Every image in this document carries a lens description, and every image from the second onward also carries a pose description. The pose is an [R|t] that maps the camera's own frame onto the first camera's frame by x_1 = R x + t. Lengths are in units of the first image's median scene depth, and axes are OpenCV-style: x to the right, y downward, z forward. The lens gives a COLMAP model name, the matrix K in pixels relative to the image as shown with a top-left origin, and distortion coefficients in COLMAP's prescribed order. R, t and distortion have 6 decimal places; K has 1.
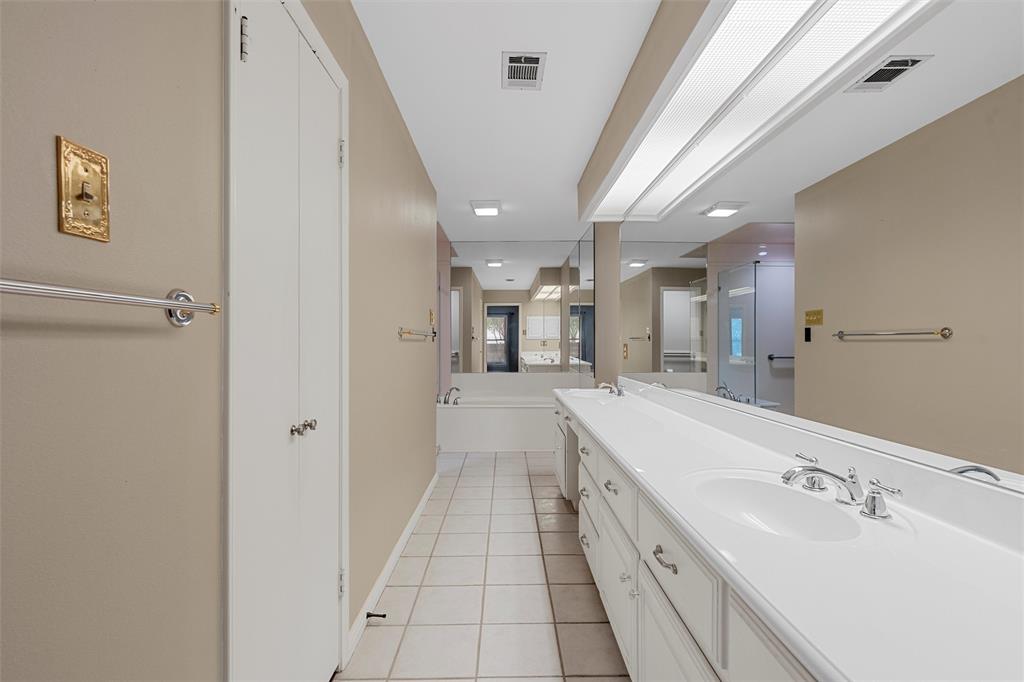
lens RADIAL K [[464.9, 0, 512.0], [0, 464.9, 341.0], [0, 0, 1]] dist [0.004163, 0.000488]
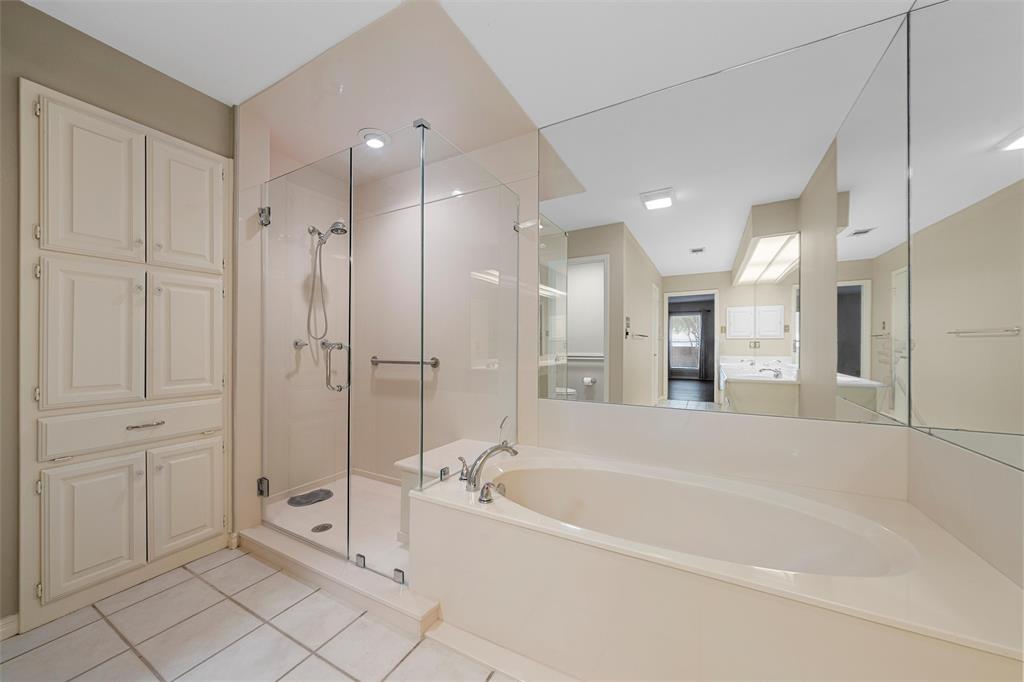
lens RADIAL K [[363.0, 0, 512.0], [0, 363.0, 341.0], [0, 0, 1]] dist [-0.000386, 0.000007]
pose [[0.872909, -0.000407, -0.487882, 0.028201], [-0.004508, 0.999950, -0.008900, 0.011096], [0.487861, 0.009968, 0.872864, 0.622505]]
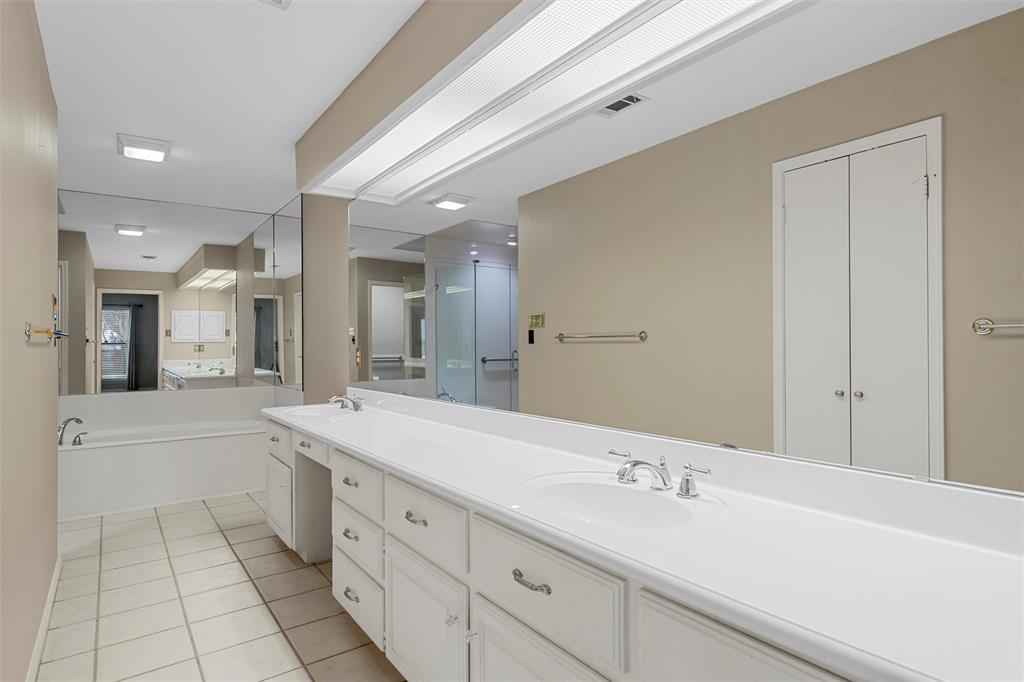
lens RADIAL K [[550.8, 0, 512.0], [0, 550.8, 341.0], [0, 0, 1]] dist [0.008256, 0.000699]
pose [[0.815974, -0.001688, 0.578086, -0.059352], [0.005079, 0.999978, -0.004249, 0.000067], [-0.578067, 0.006404, 0.815965, 0.024765]]
